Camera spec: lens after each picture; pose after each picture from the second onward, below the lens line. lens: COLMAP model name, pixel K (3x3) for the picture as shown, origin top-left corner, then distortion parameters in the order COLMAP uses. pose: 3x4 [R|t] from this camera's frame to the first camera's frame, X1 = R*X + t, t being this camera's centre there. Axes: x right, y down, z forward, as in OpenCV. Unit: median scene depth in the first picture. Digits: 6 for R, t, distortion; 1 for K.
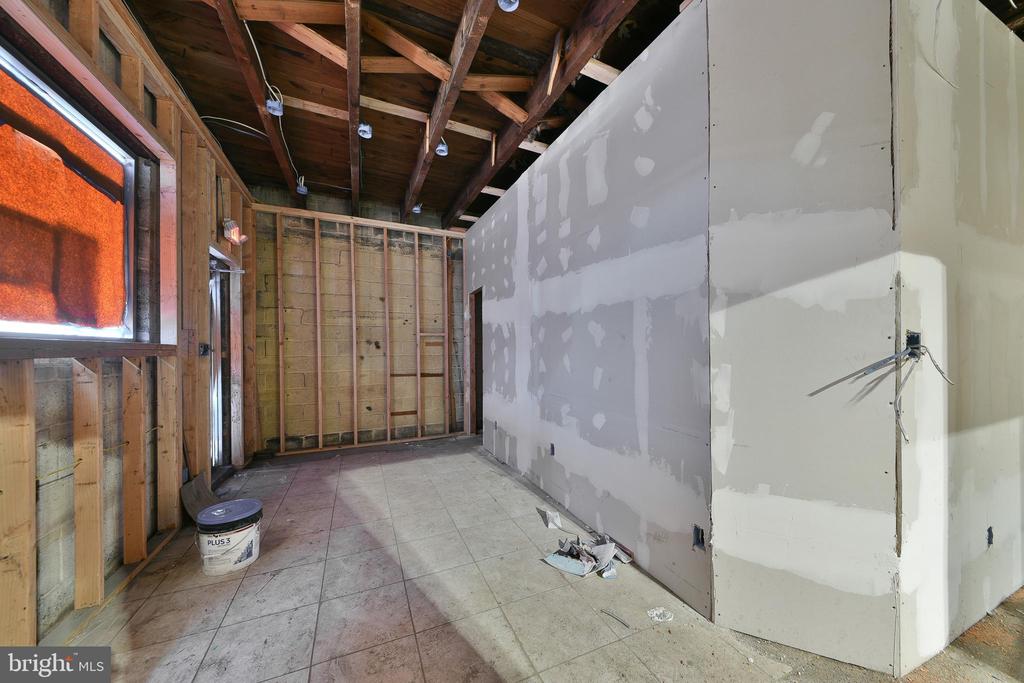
lens RADIAL K [[356.6, 0, 506.7], [0, 356.6, 351.7], [0, 0, 1]] dist [0.060213, -0.000030]
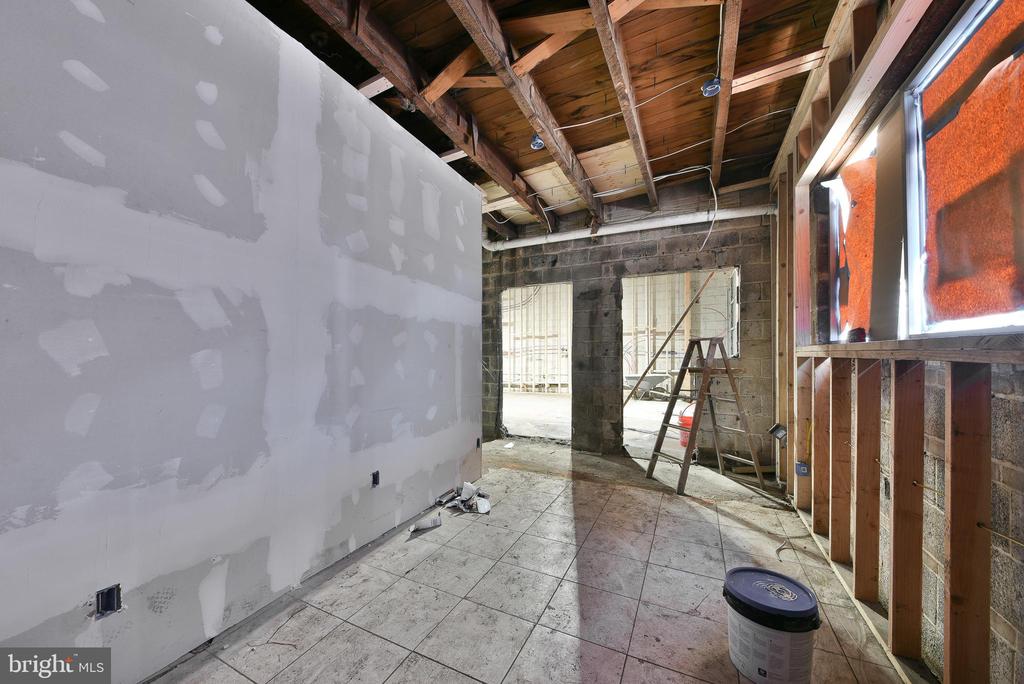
lens RADIAL K [[356.6, 0, 506.7], [0, 356.6, 352.2], [0, 0, 1]] dist [0.060213, -0.000030]
pose [[-0.639312, 0.007946, 0.768907, -0.806781], [0.010101, 0.999947, -0.001934, -0.008938], [-0.768881, 0.006531, -0.639358, 1.504532]]
